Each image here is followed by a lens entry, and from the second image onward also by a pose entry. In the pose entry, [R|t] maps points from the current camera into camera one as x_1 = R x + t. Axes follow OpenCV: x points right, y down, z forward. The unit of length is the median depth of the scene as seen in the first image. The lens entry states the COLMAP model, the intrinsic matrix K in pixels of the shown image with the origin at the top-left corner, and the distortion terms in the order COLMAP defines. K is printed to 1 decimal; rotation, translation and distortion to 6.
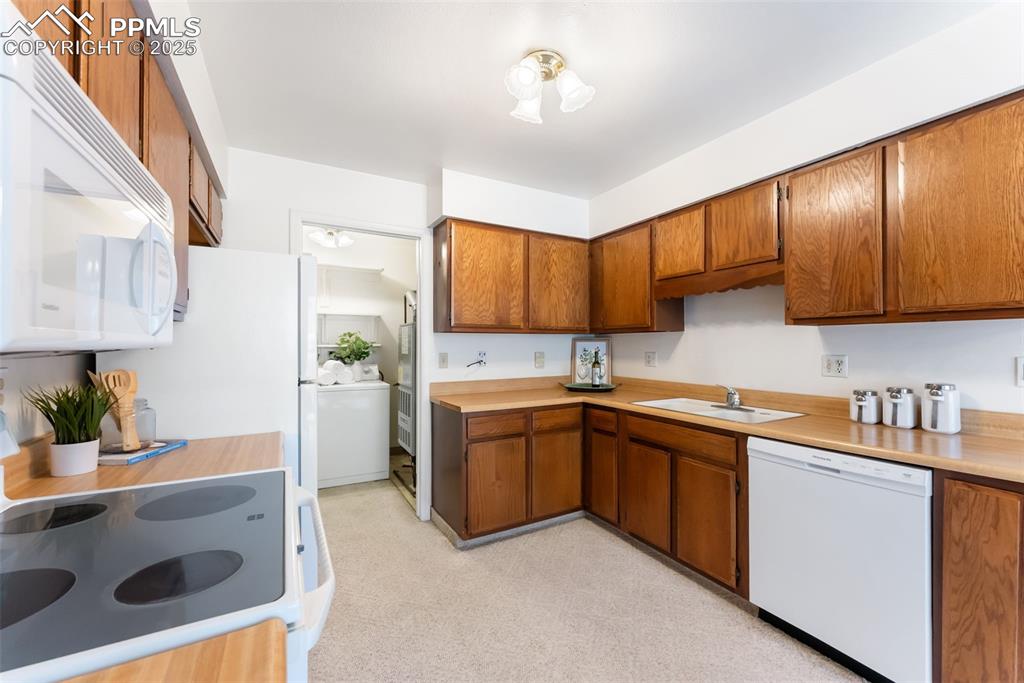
lens RADIAL K [[410.1, 0, 523.6], [0, 410.1, 346.4], [0, 0, 1]] dist [-0.002104, -0.000624]
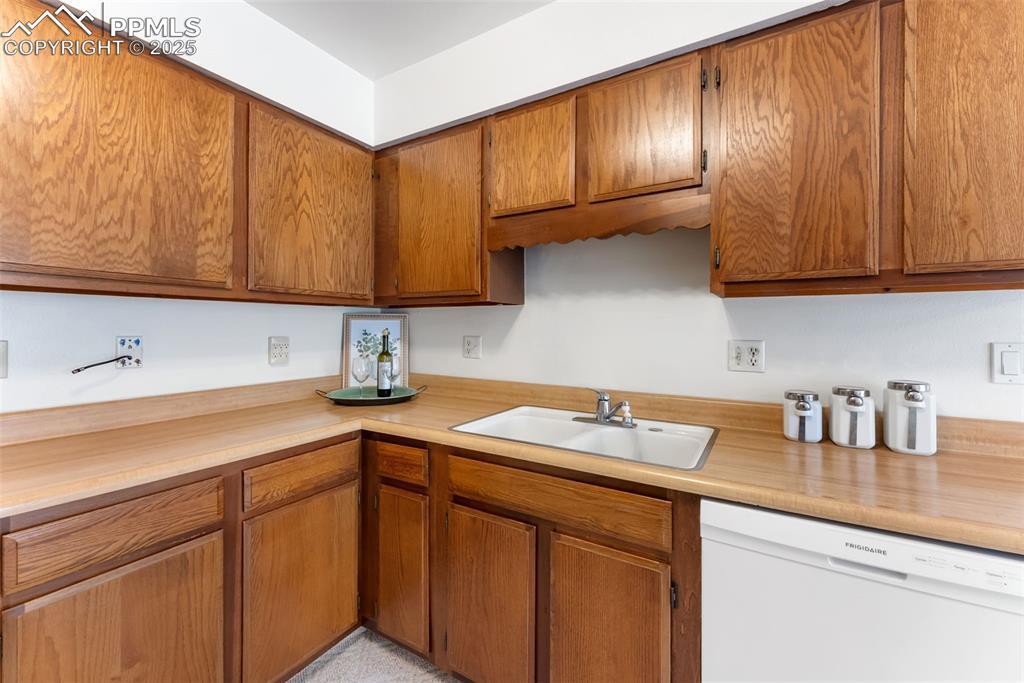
lens RADIAL K [[414.9, 0, 520.4], [0, 414.9, 328.4], [0, 0, 1]] dist [0.000013, -0.000342]
pose [[0.872764, 0.004999, 0.488117, 0.060085], [-0.004558, 0.999987, -0.002091, 0.003150], [-0.488122, -0.000400, 0.872776, 0.425089]]
